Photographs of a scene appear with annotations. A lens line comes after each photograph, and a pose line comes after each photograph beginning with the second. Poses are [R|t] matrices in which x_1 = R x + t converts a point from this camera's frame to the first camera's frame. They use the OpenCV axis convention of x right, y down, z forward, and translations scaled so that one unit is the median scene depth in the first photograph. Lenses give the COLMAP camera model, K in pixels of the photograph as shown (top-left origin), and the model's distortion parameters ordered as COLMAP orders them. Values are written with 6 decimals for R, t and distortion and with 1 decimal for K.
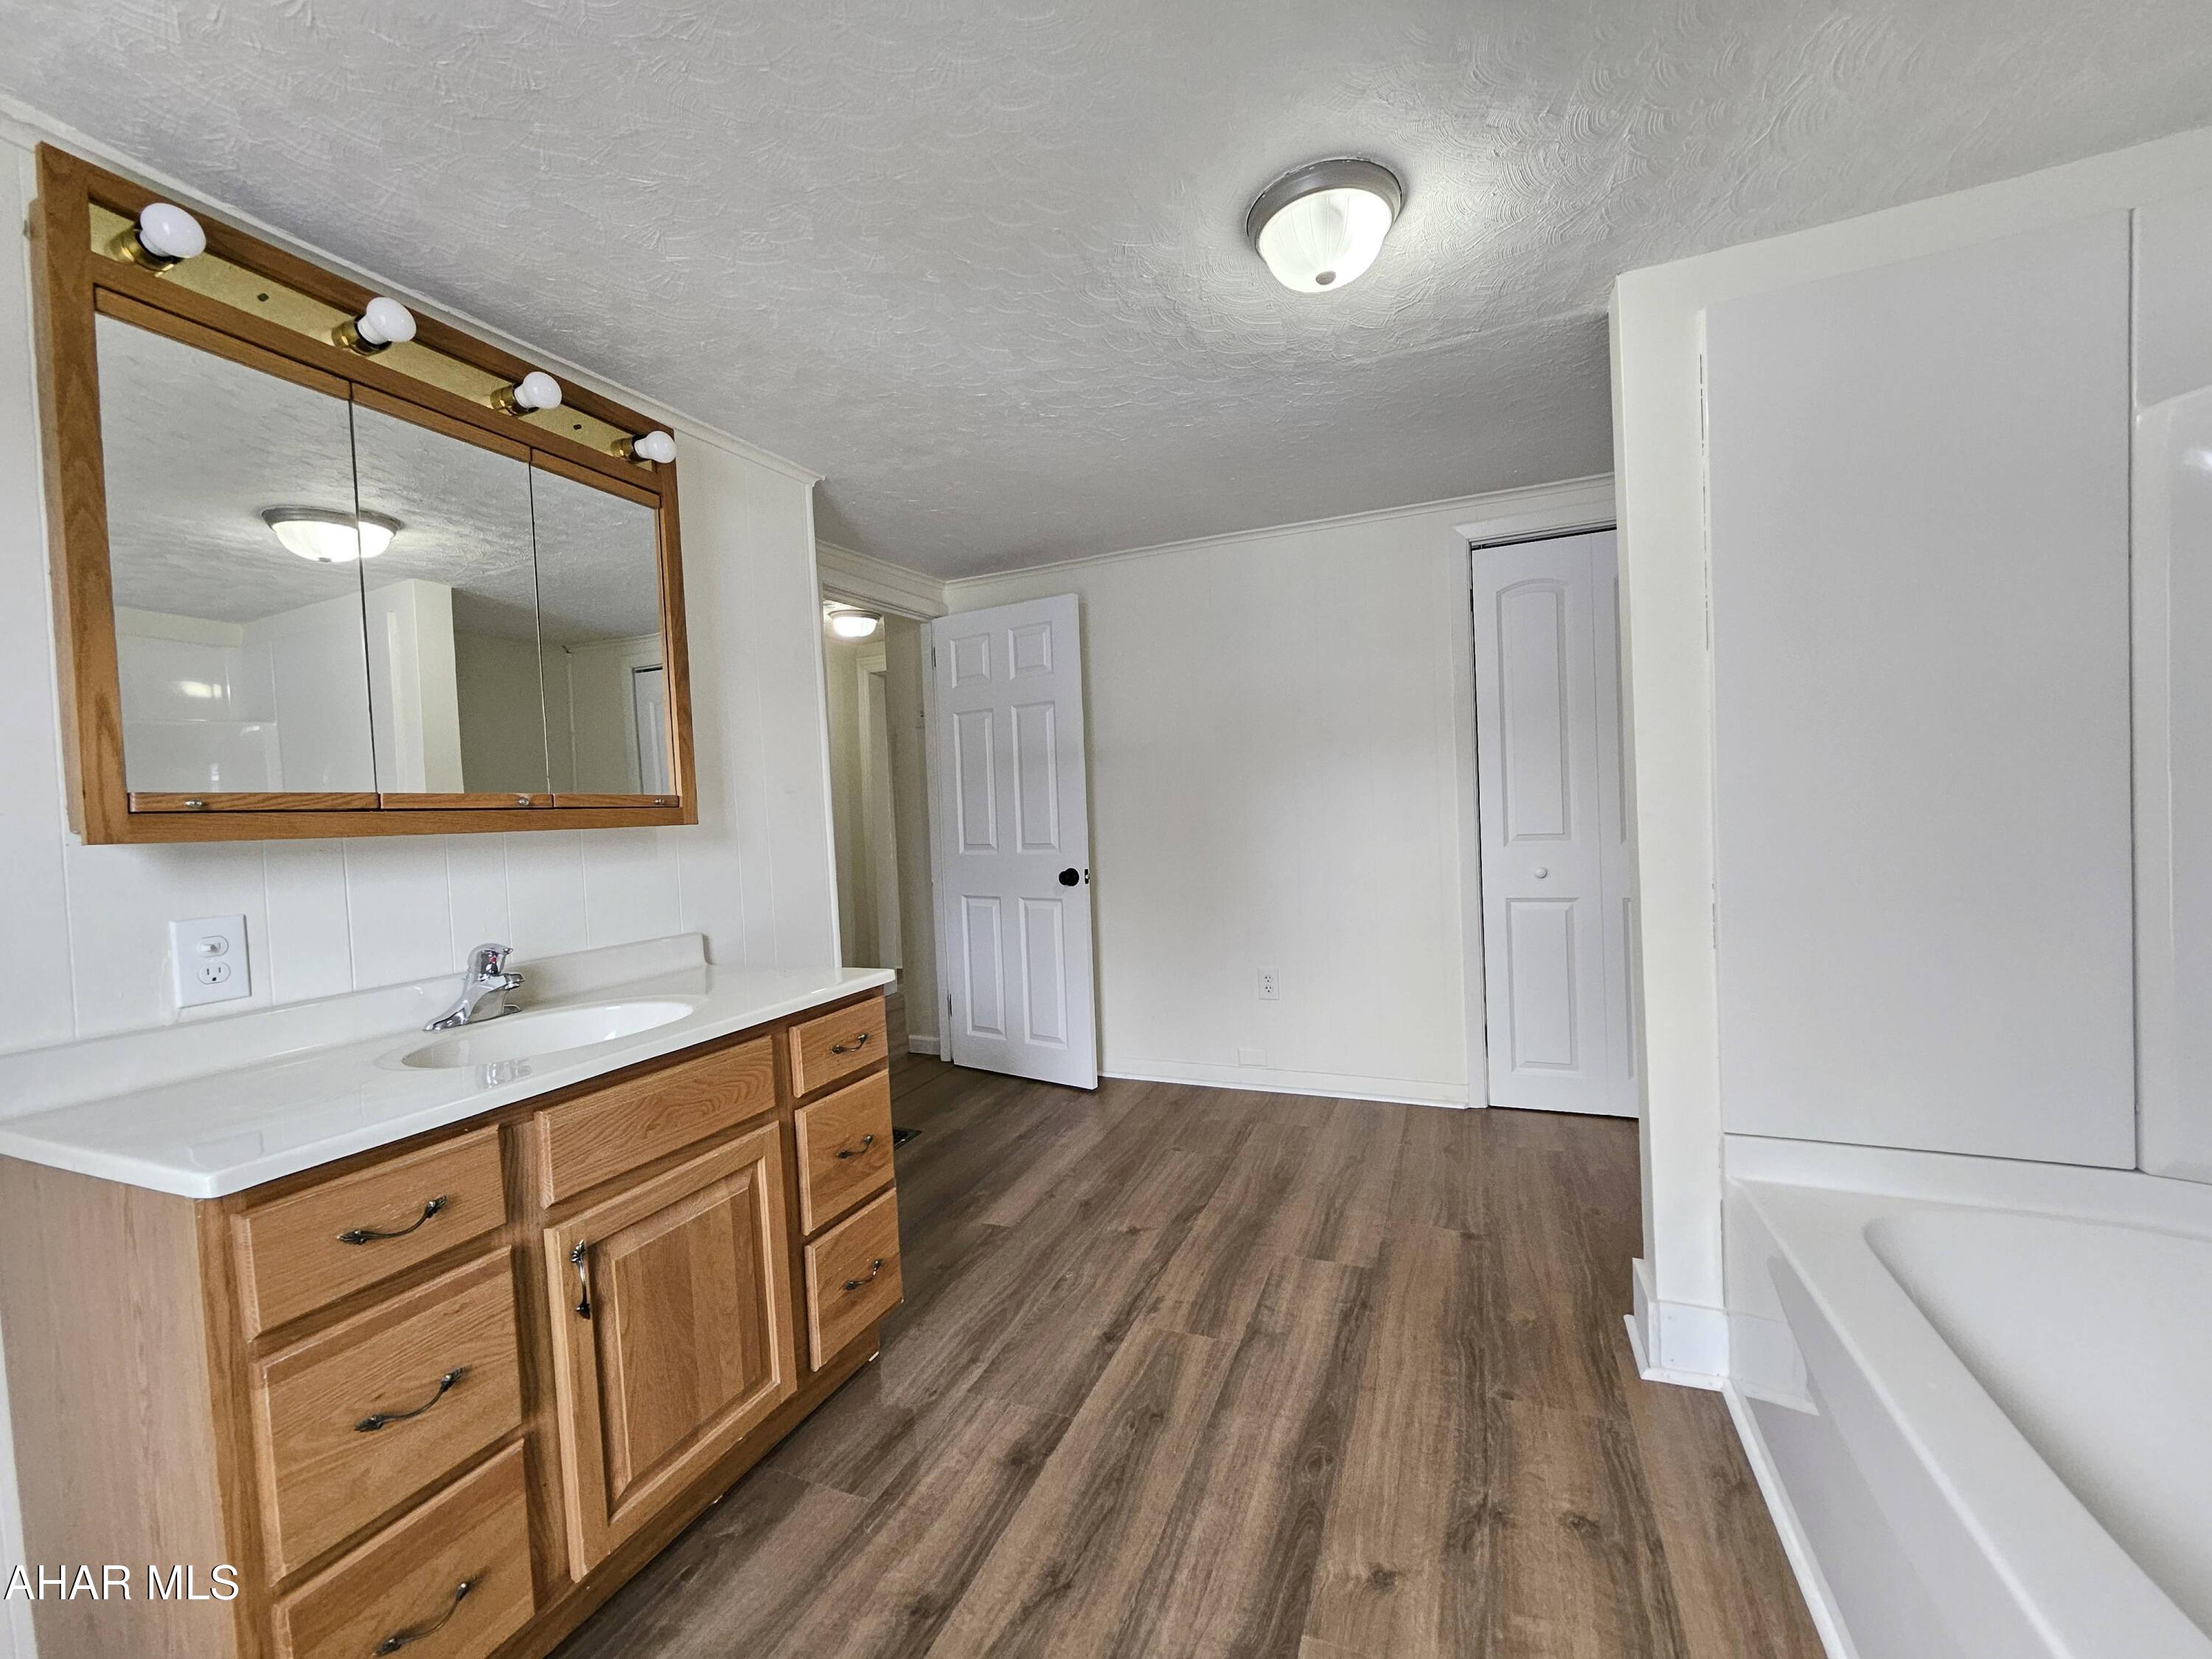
lens RADIAL K [[863.1, 0, 1106.0], [0, 863.1, 829.5], [0, 0, 1]] dist [0.000609, 0.000173]
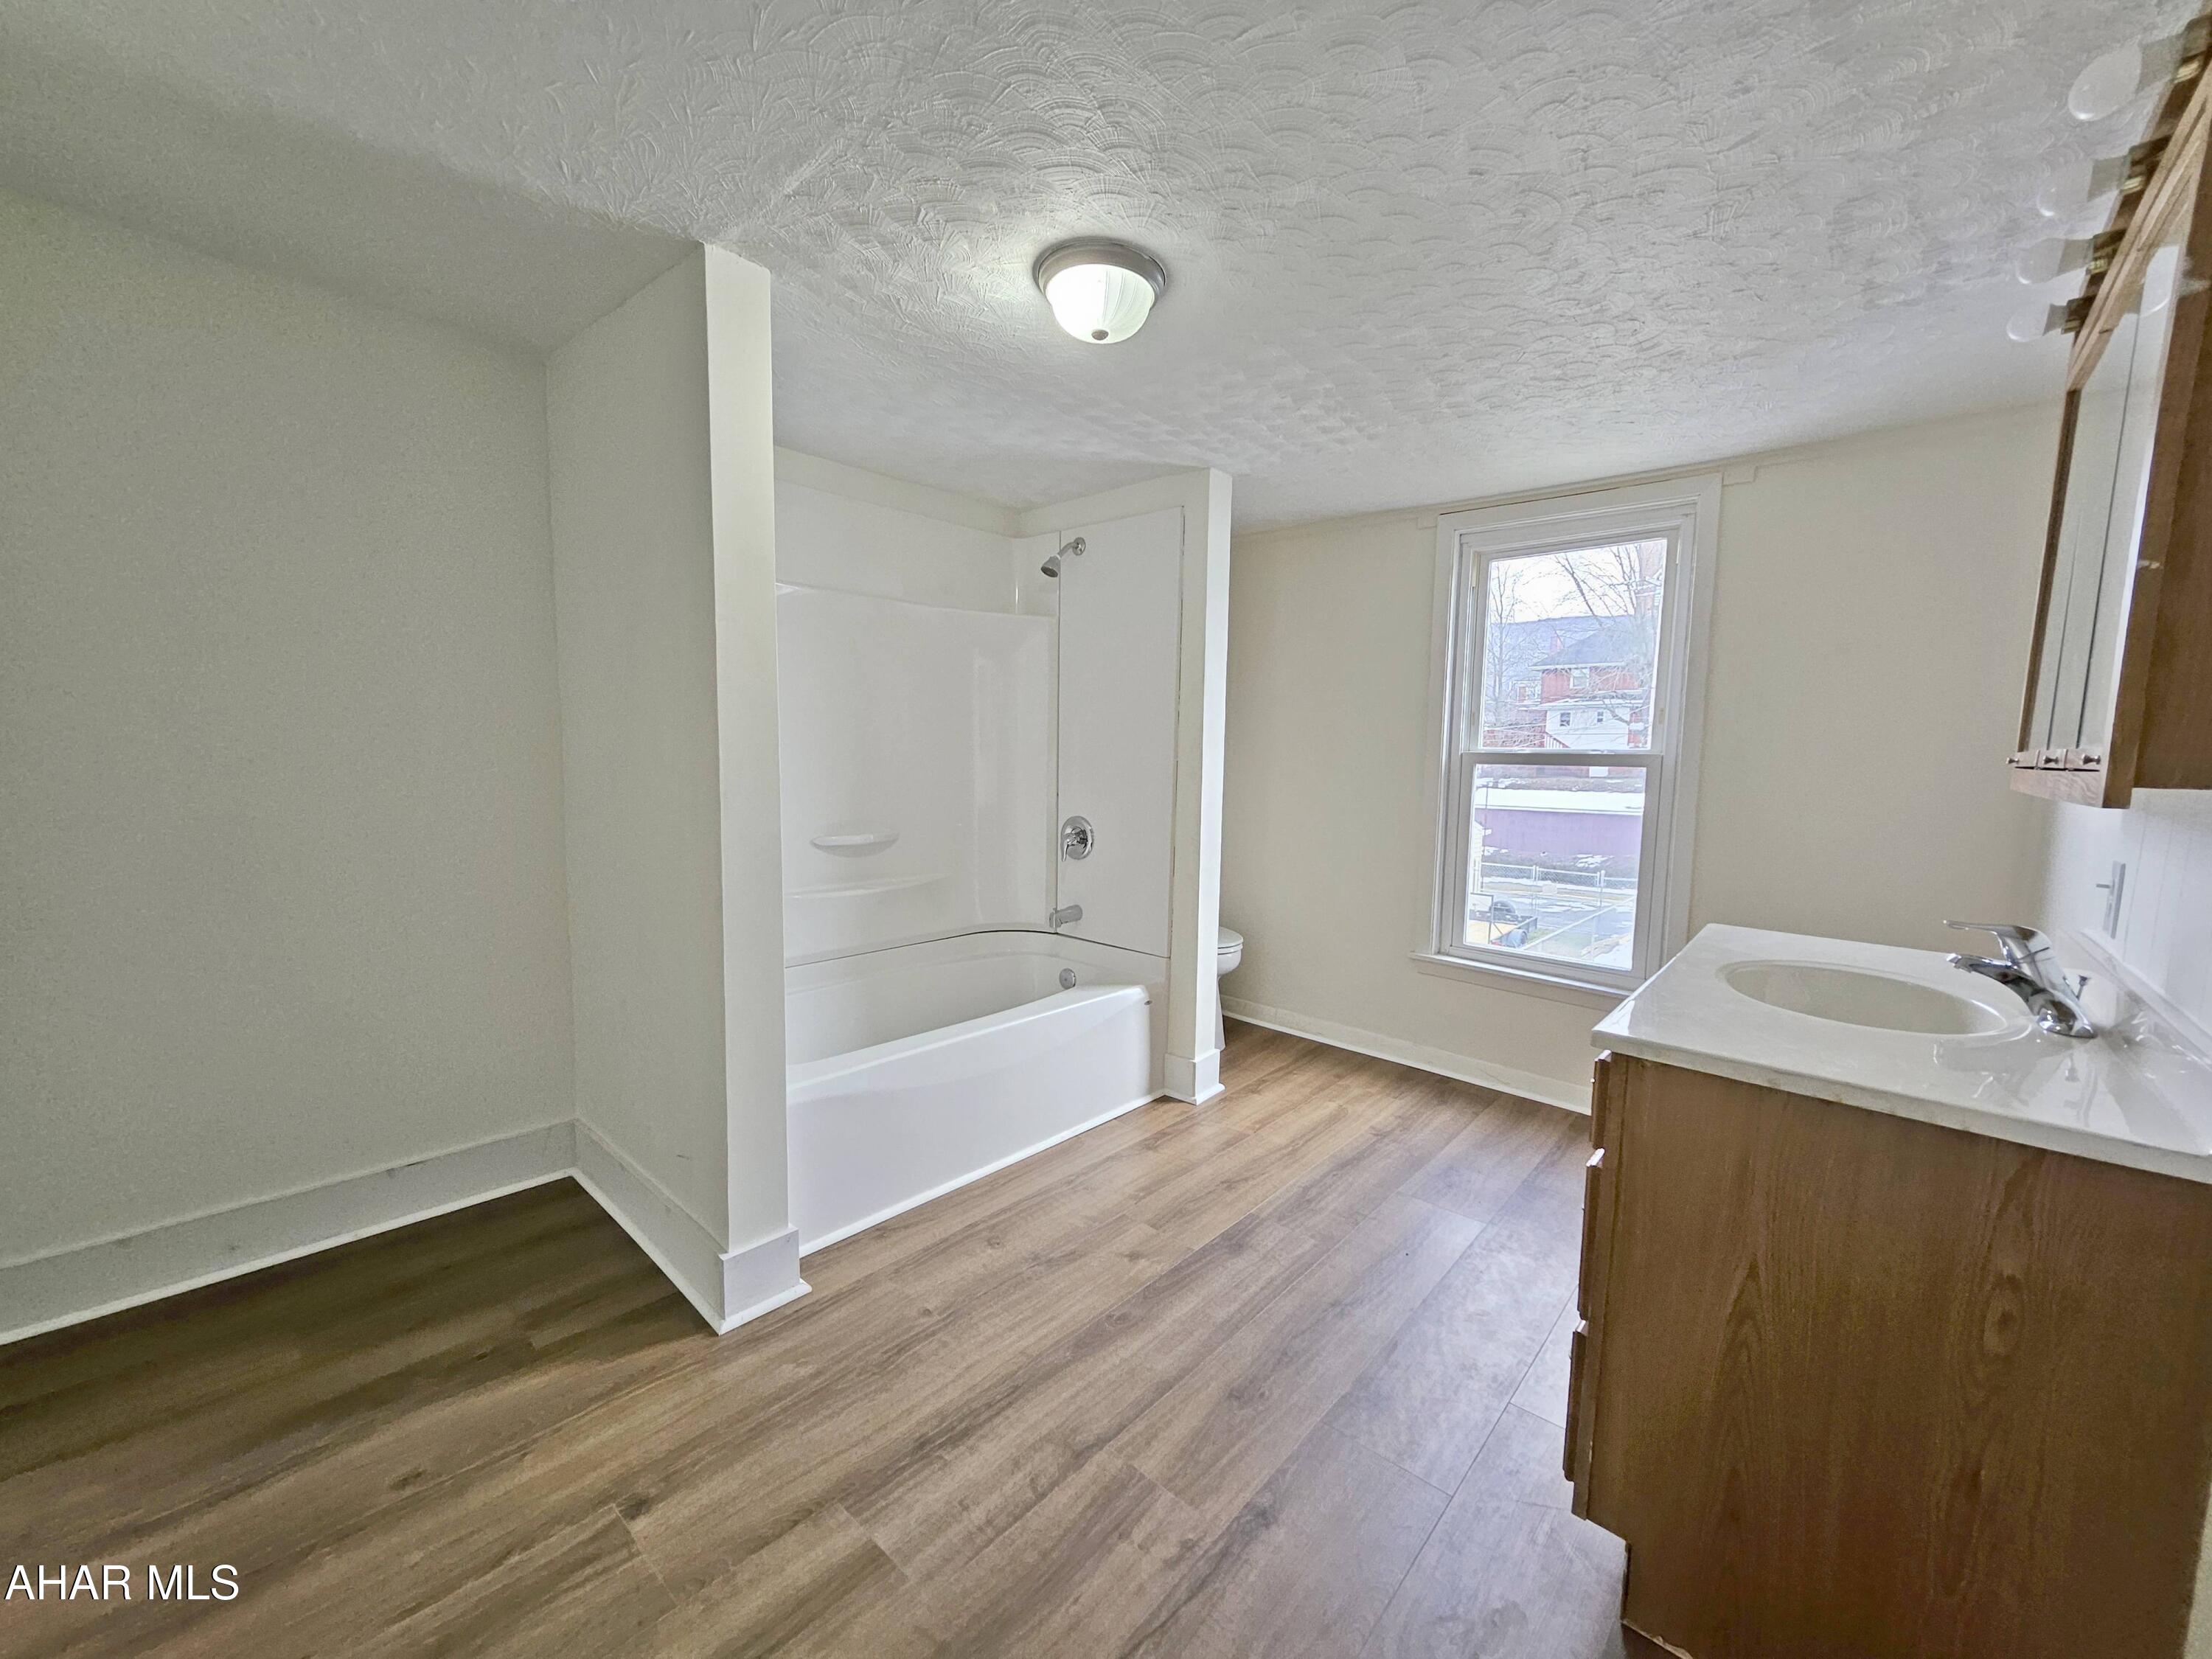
lens RADIAL K [[863.1, 0, 1106.0], [0, 863.1, 829.5], [0, 0, 1]] dist [0.000609, 0.000173]
pose [[-0.946052, -0.003624, 0.323993, -0.126132], [0.029679, 0.994765, 0.097789, -0.076949], [-0.322651, 0.102129, -0.940992, 1.998096]]
